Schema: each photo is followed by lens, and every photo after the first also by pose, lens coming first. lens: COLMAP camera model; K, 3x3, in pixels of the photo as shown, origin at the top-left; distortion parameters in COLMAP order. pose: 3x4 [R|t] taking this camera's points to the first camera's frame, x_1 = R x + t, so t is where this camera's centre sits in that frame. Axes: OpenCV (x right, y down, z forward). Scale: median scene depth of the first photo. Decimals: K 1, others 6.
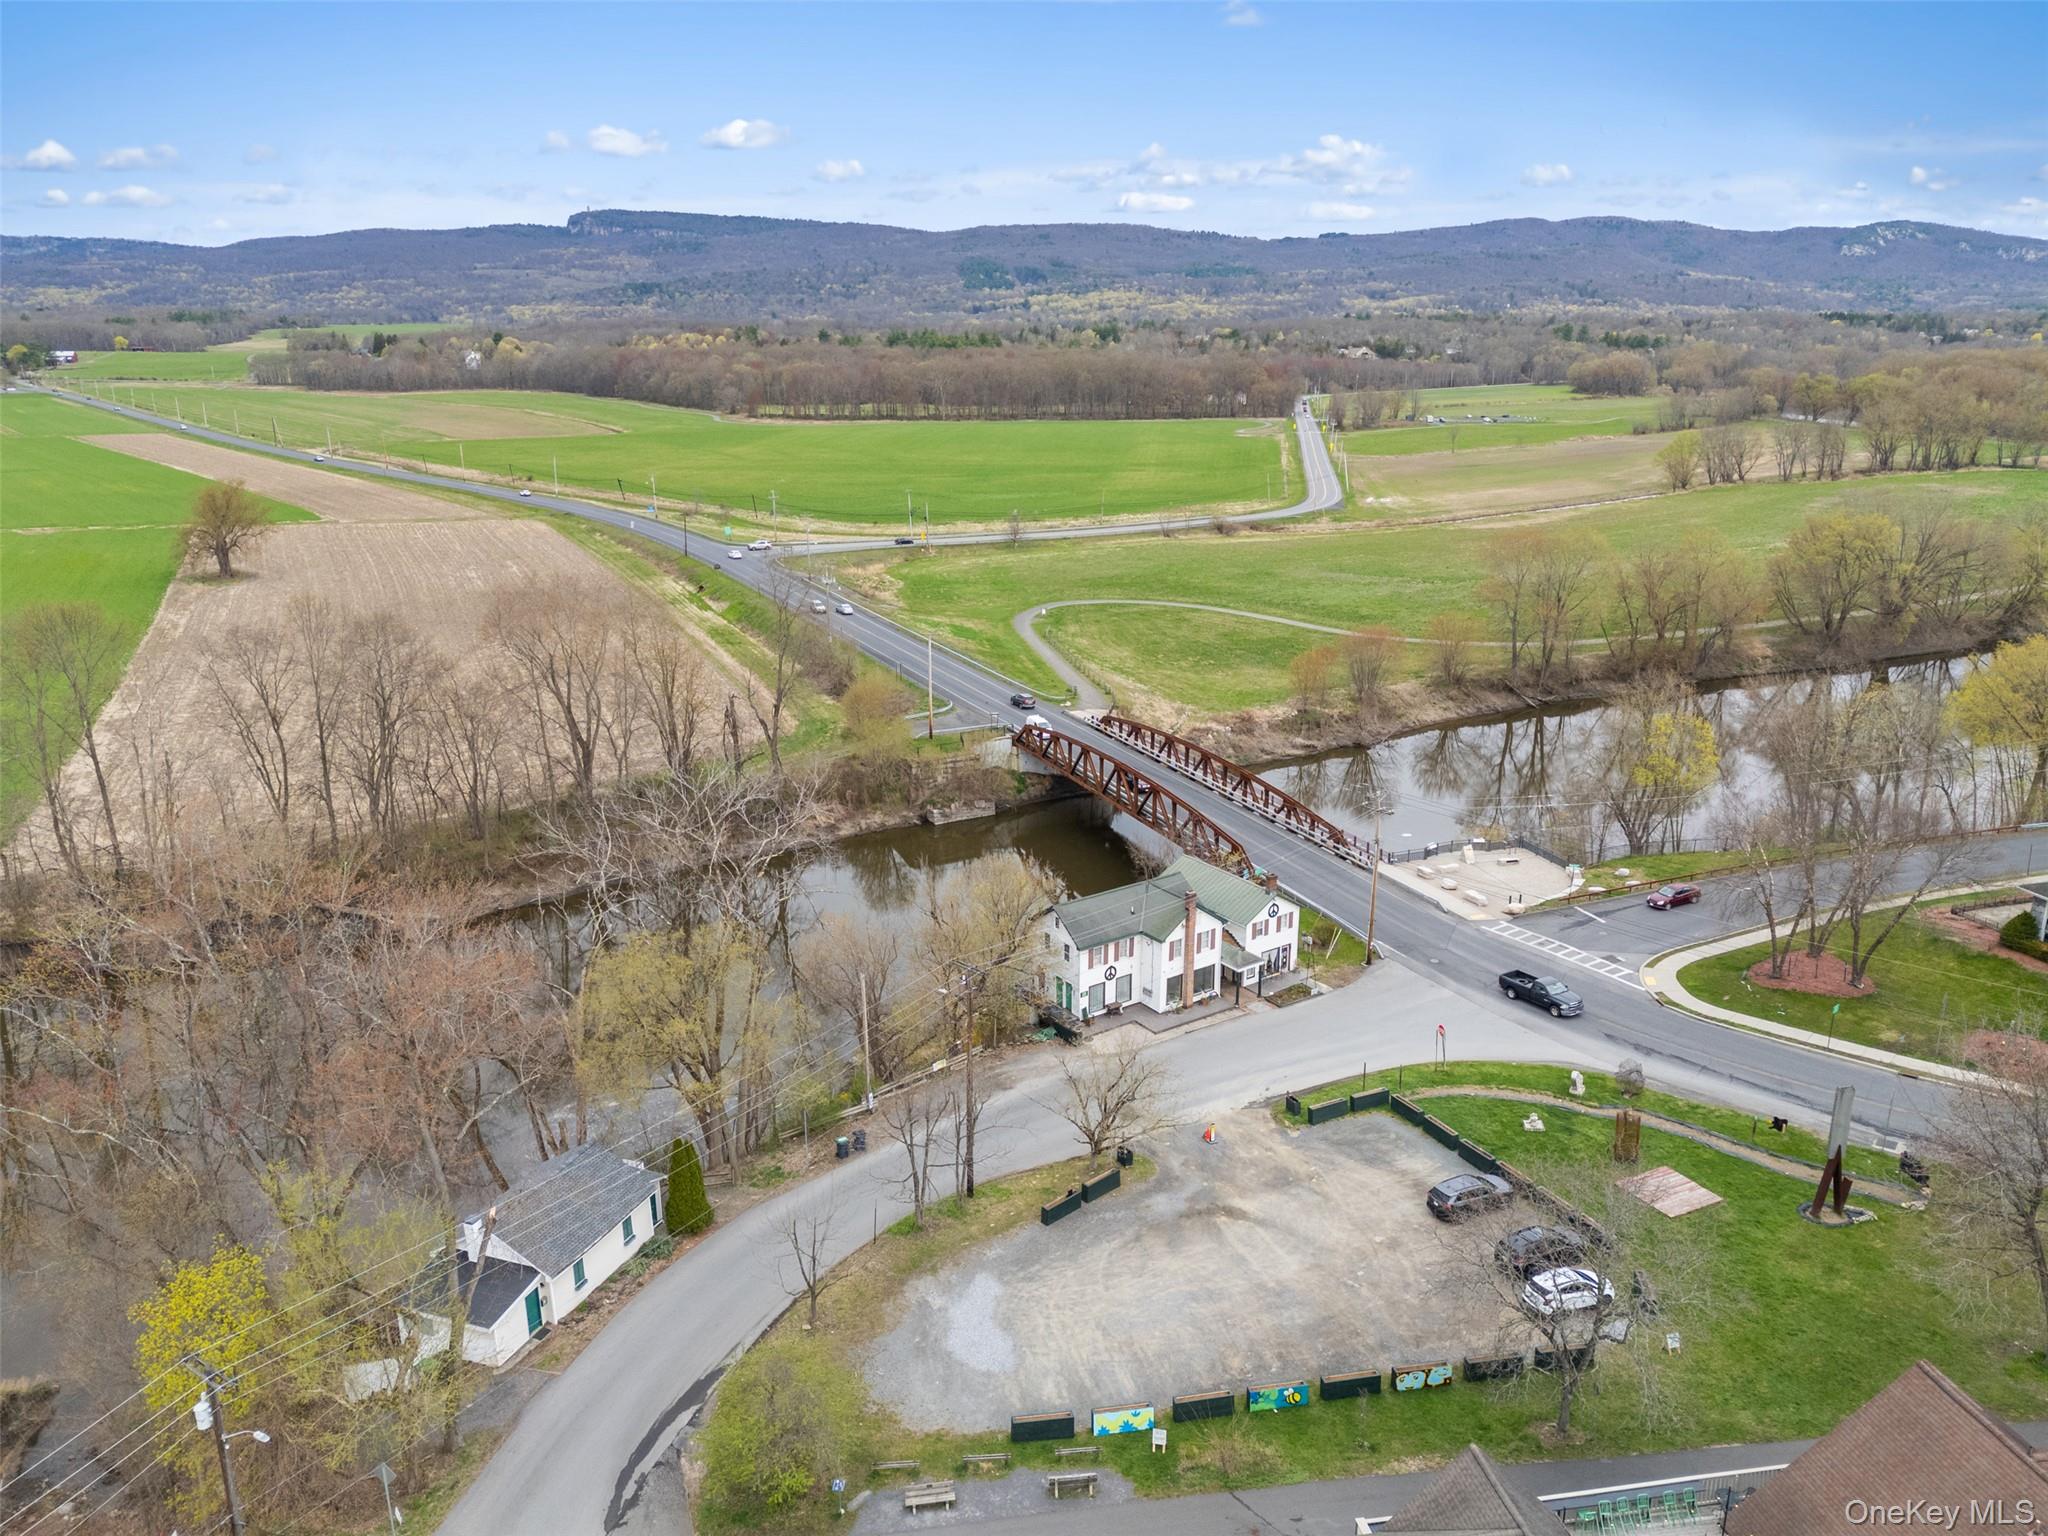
lens RADIAL K [[1496.1, 0, 1024.0], [0, 1496.1, 768.0], [0, 0, 1]] dist [0.088012, -0.094543]
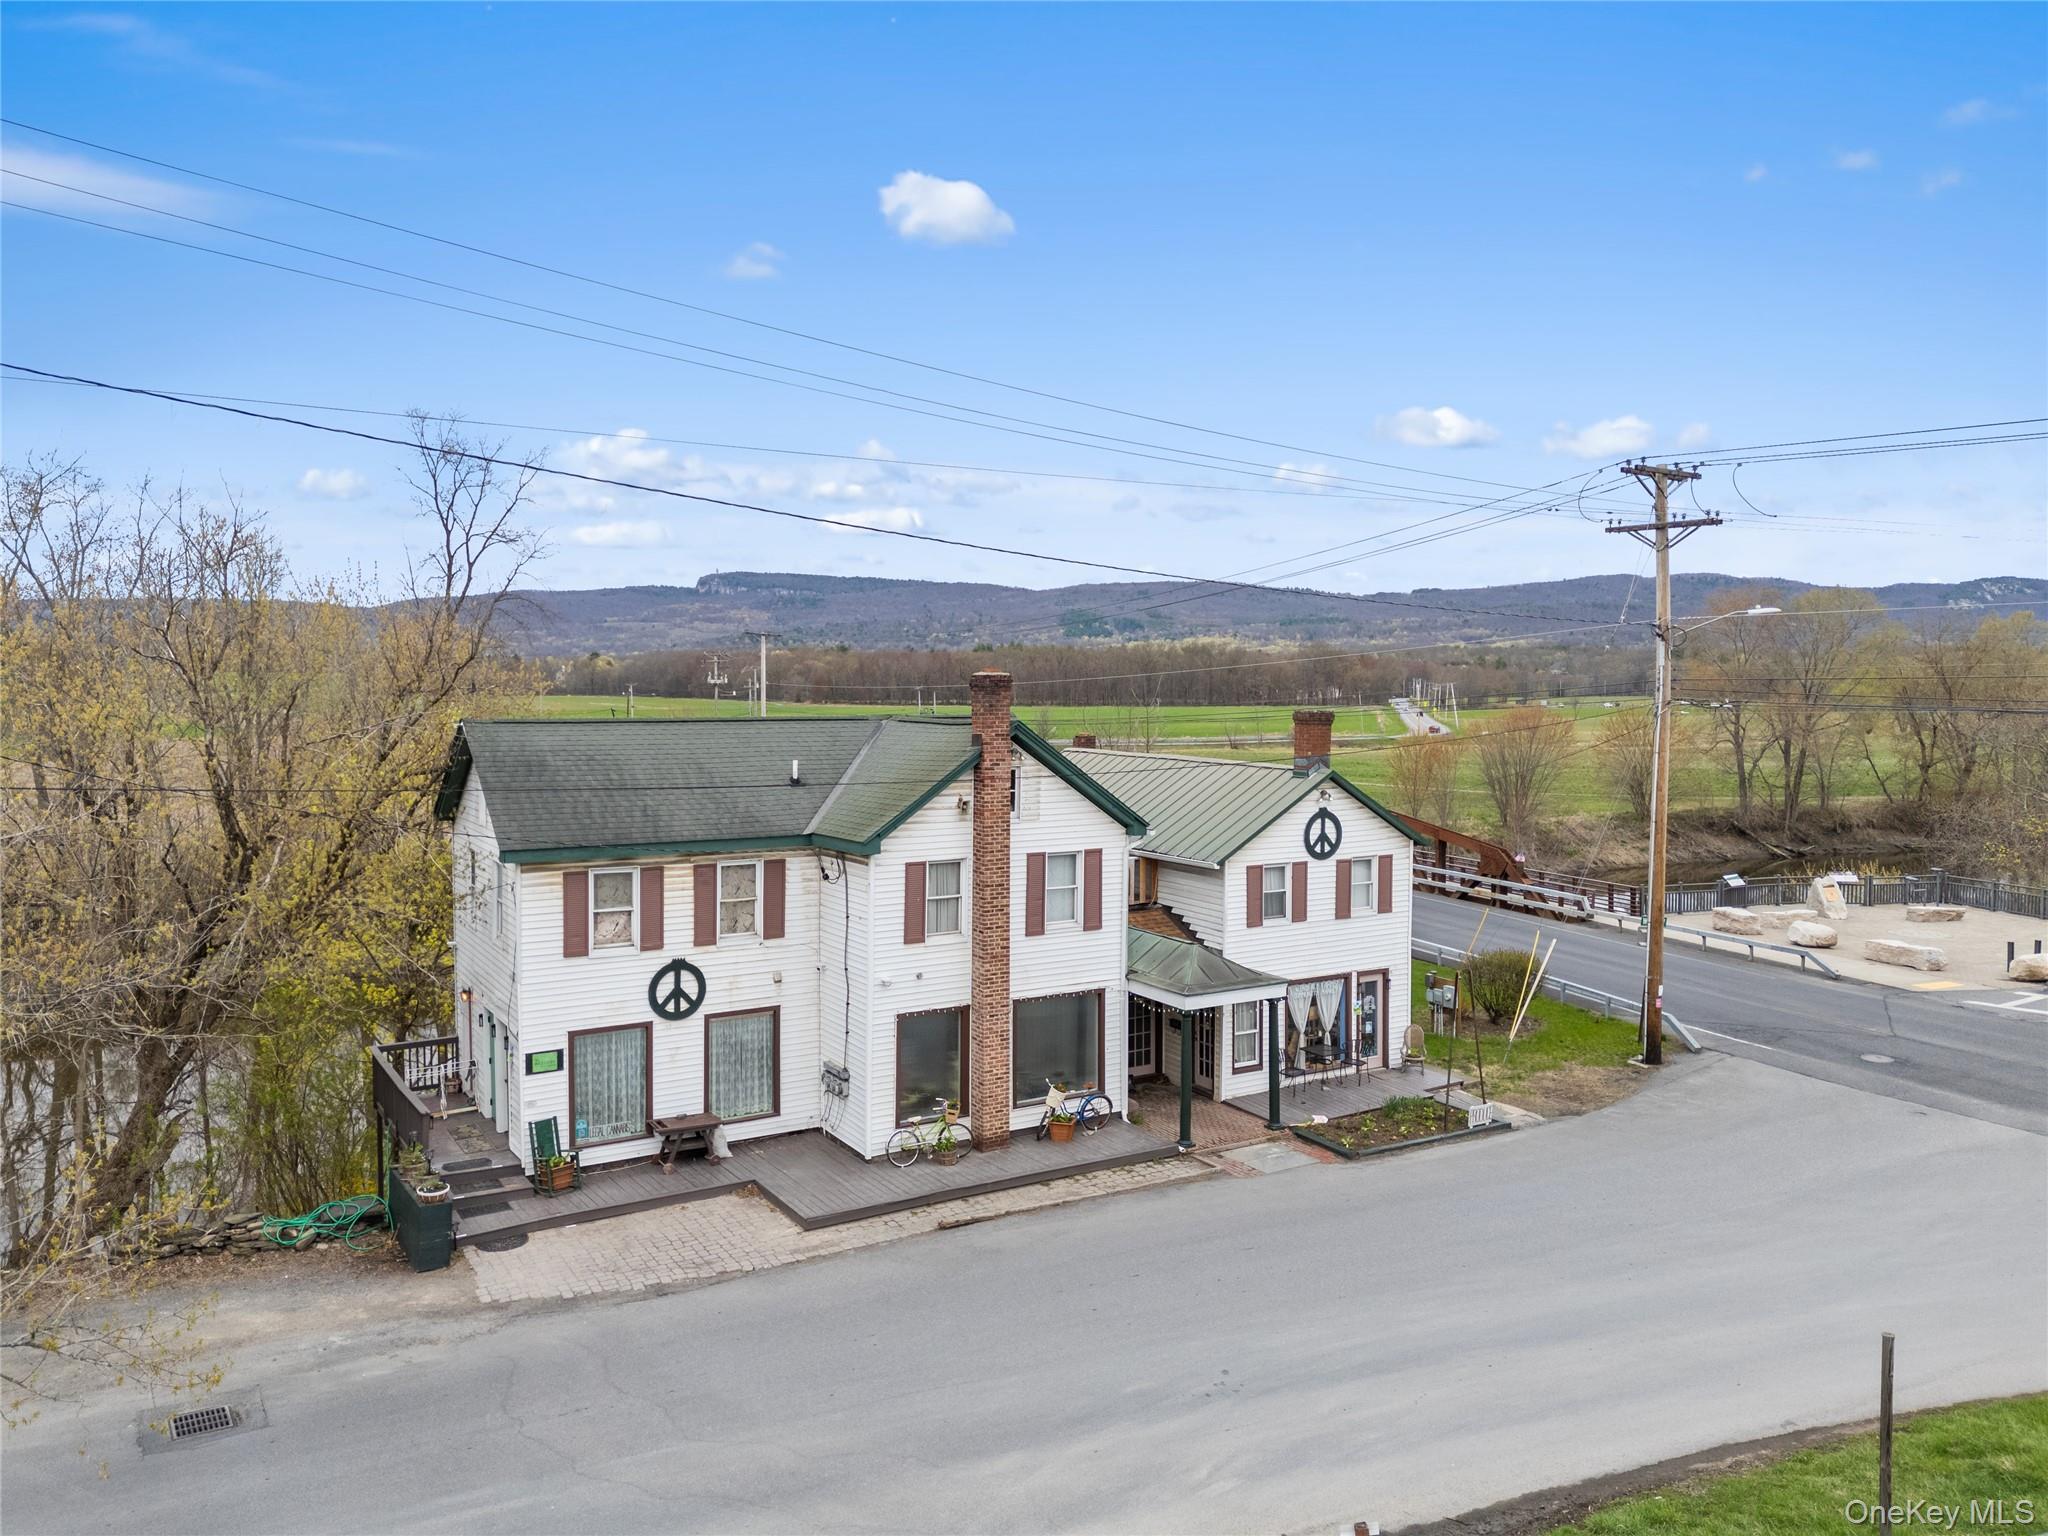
lens RADIAL K [[1496.1, 0, 1024.0], [0, 1496.1, 768.0], [0, 0, 1]] dist [0.088012, -0.094543]
pose [[0.997631, 0.006285, -0.068497, 0.126769], [-0.021742, 0.973578, -0.227319, 0.148011], [0.065259, 0.228269, 0.971408, 0.701613]]
